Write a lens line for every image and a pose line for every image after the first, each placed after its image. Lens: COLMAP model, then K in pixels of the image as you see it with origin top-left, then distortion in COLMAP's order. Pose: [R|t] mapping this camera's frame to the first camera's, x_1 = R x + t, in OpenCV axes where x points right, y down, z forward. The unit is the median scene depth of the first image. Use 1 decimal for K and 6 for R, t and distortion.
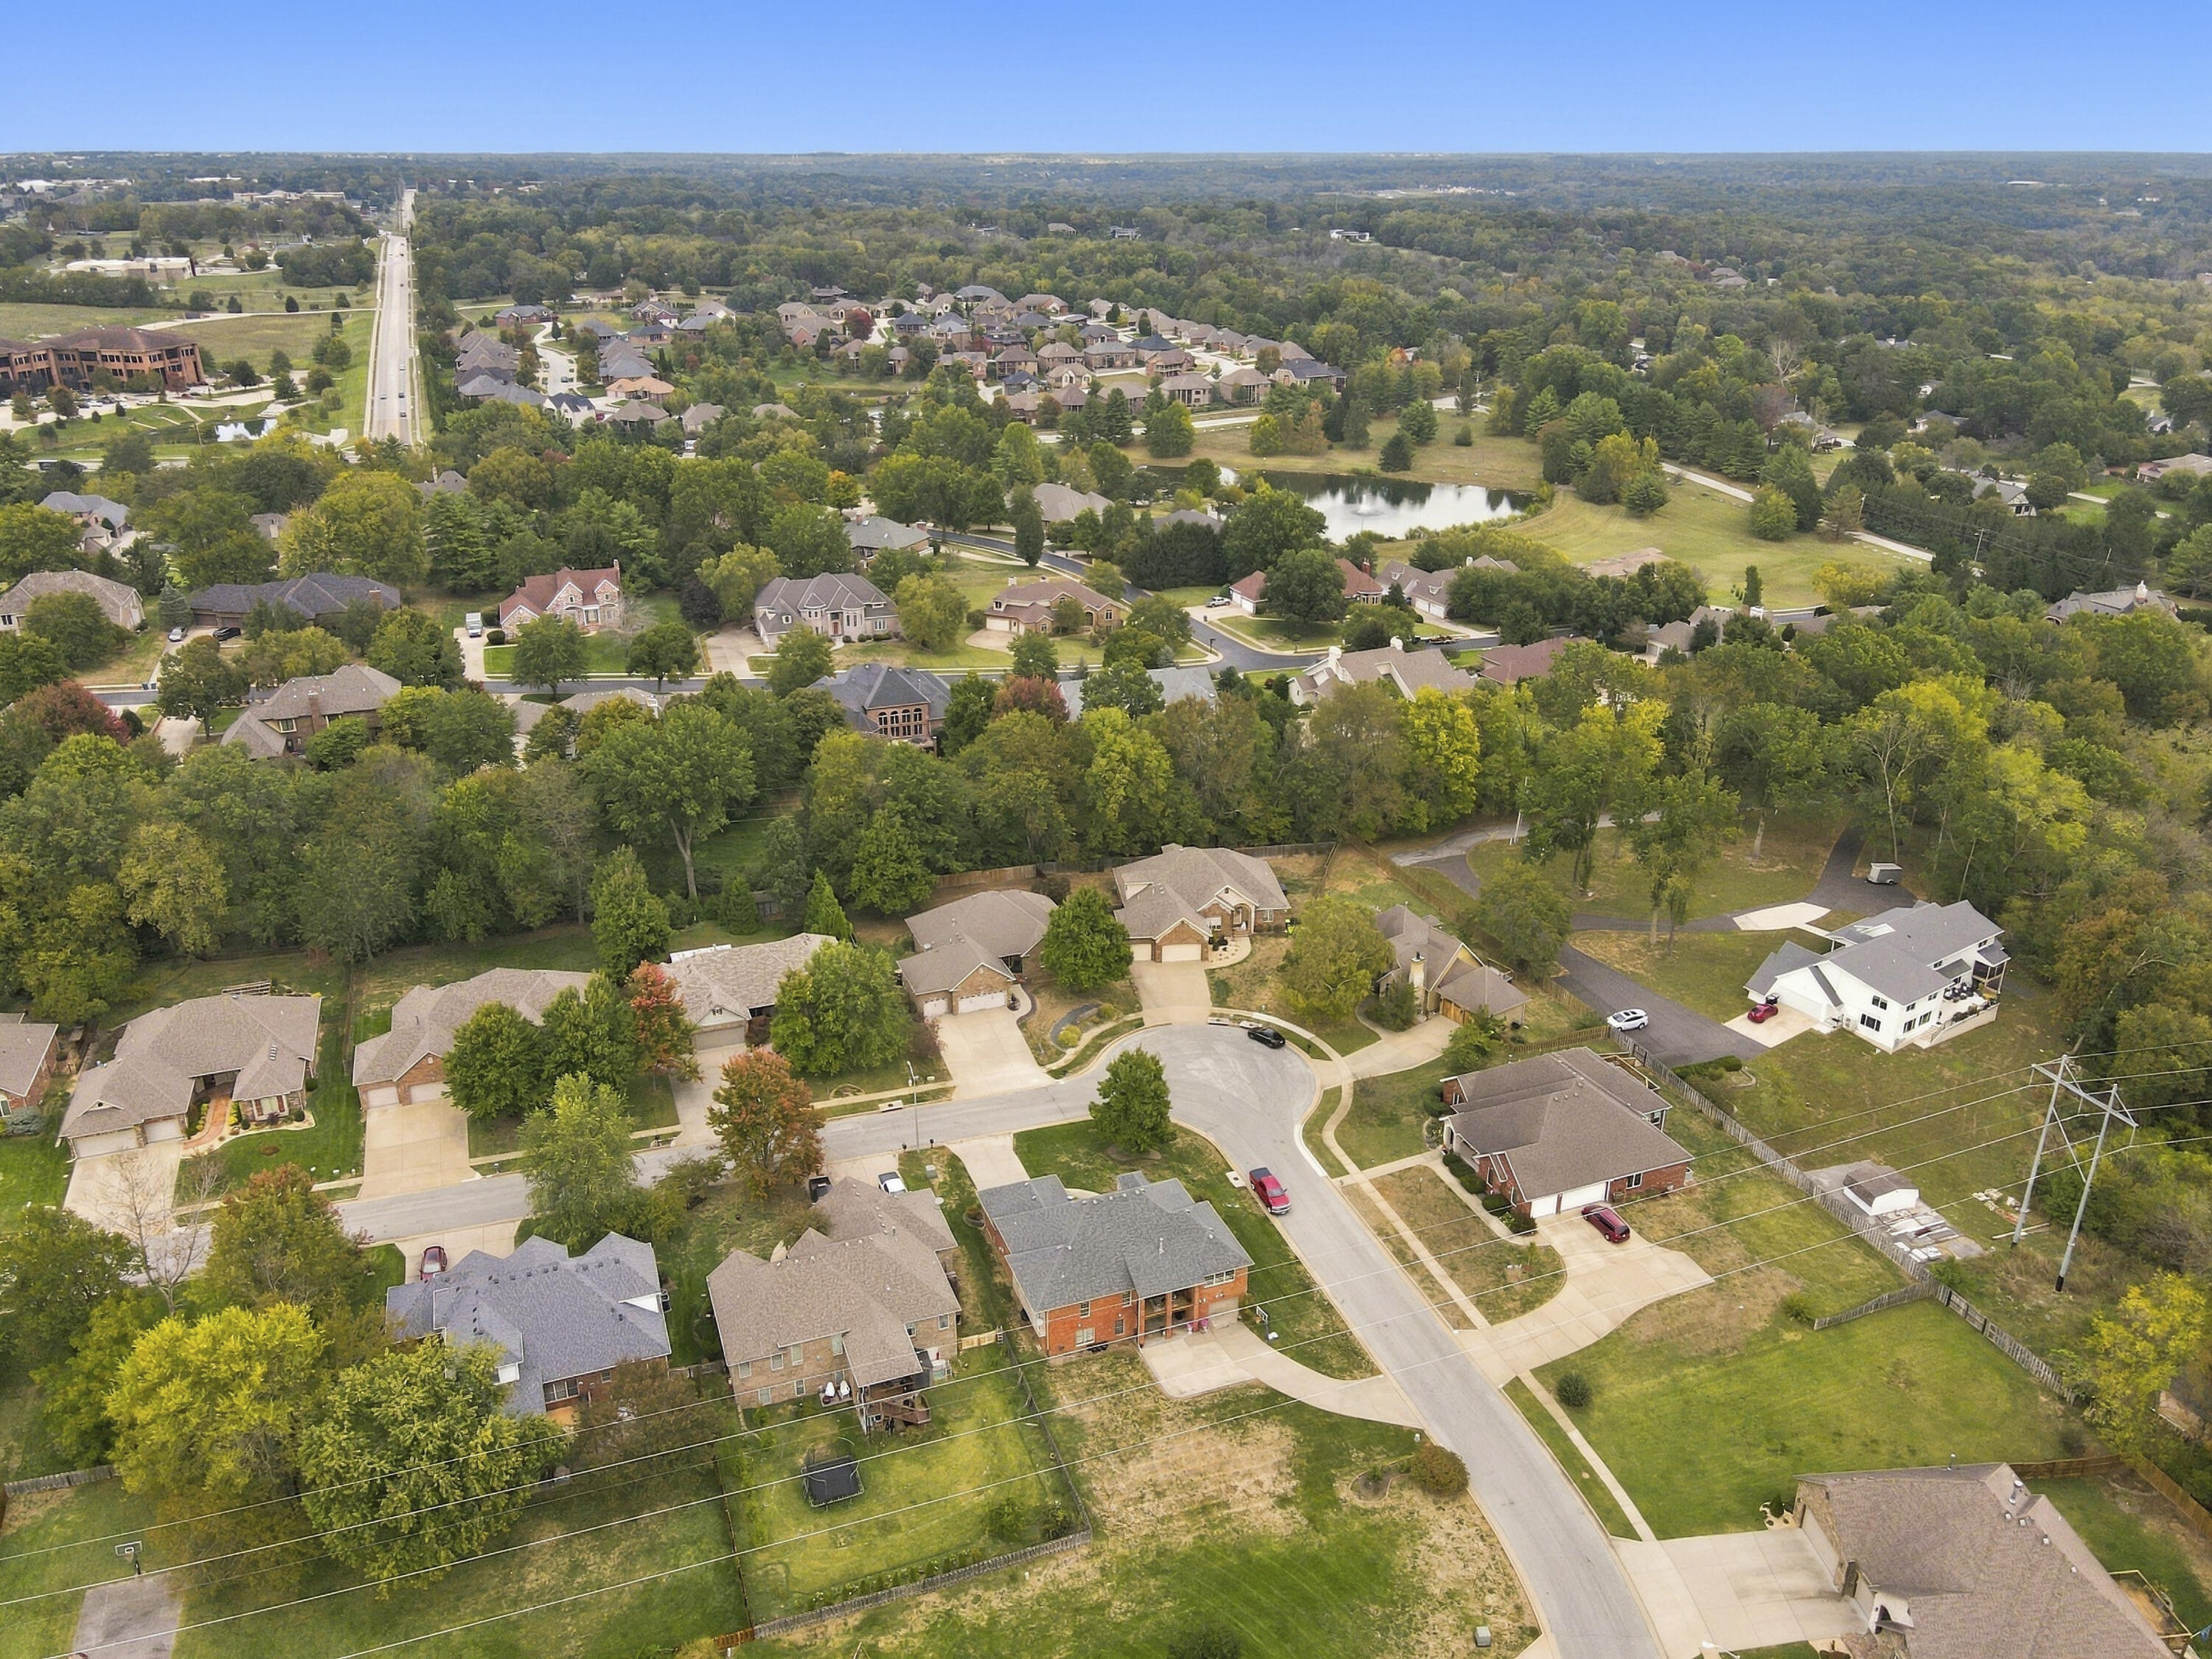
lens RADIAL K [[1618.2, 0, 1098.1], [0, 1618.2, 834.9], [0, 0, 1]] dist [0.004169, 0.020777]
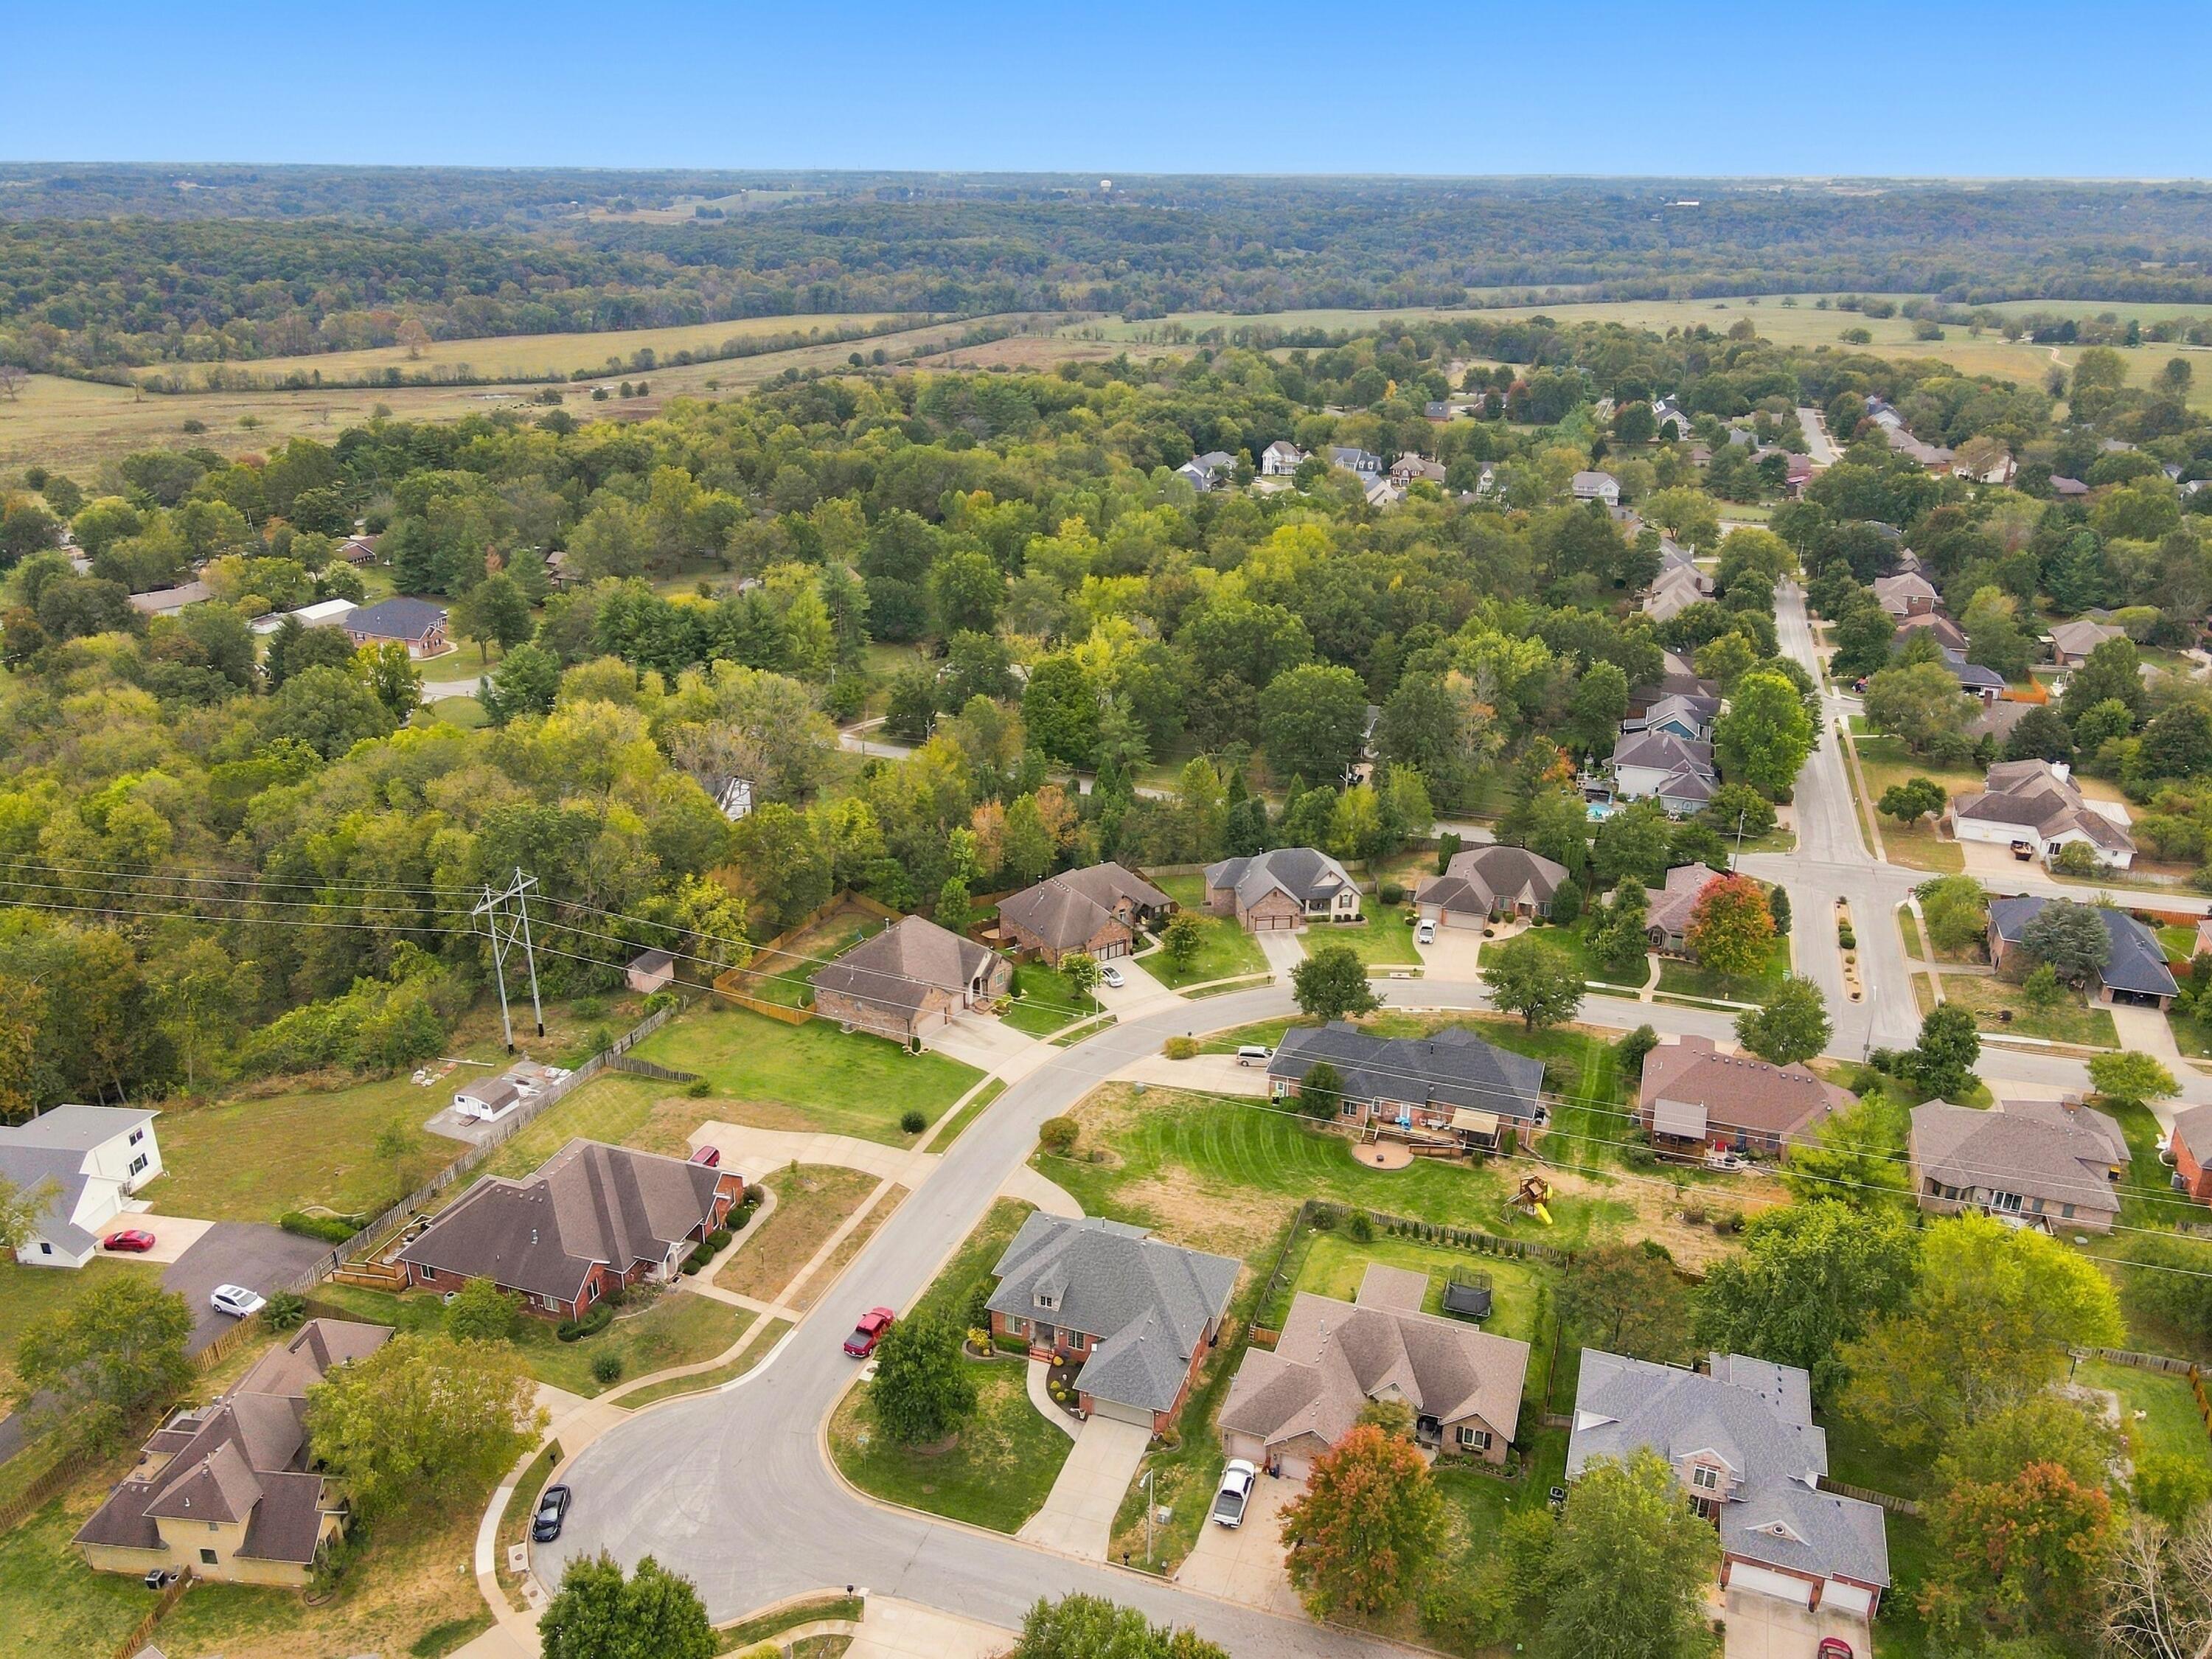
lens RADIAL K [[1619.3, 0, 1107.3], [0, 1619.3, 826.4], [0, 0, 1]] dist [0.000323, 0.028113]
pose [[-0.761685, -0.250196, 0.597694, -0.380895], [0.247046, 0.740624, 0.624855, -0.425611], [-0.599003, 0.623601, -0.502312, 1.006935]]
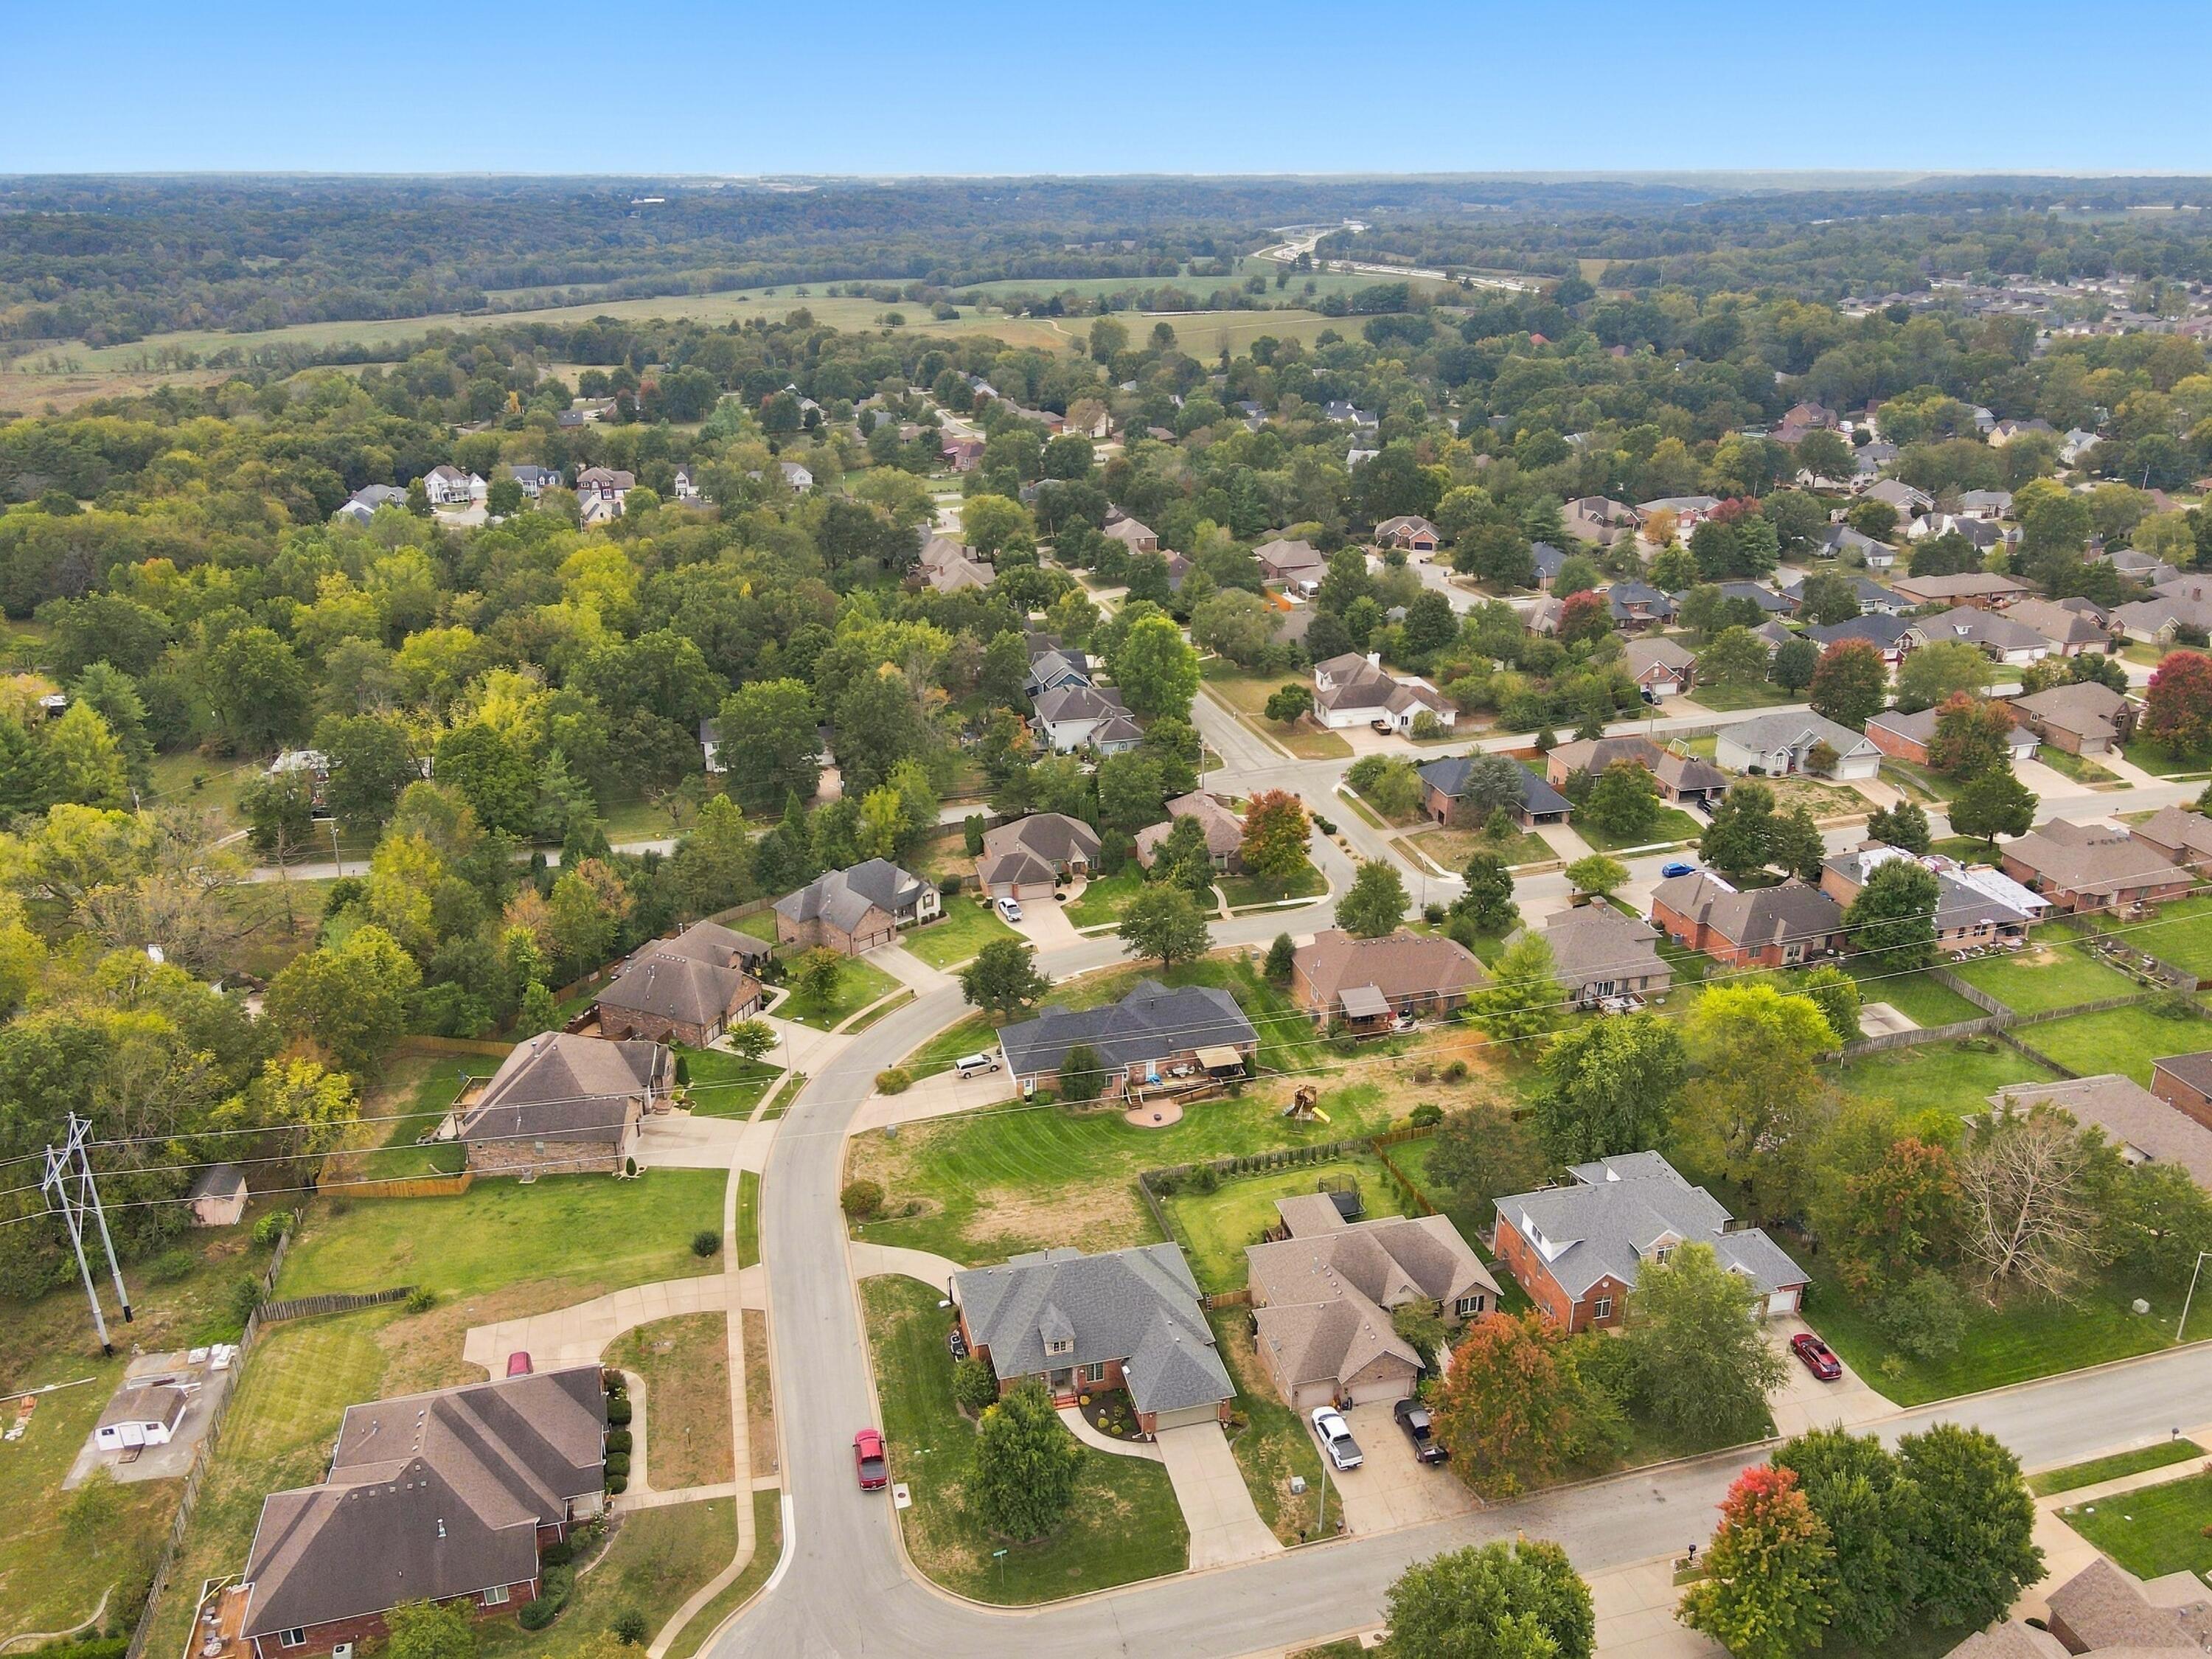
lens RADIAL K [[1619.3, 0, 1102.7], [0, 1619.3, 822.3], [0, 0, 1]] dist [0.000323, 0.028113]
pose [[-0.993542, -0.040404, 0.106029, -0.067331], [0.046696, 0.706054, 0.706617, -0.474314], [-0.103412, 0.707005, -0.699607, 1.117694]]
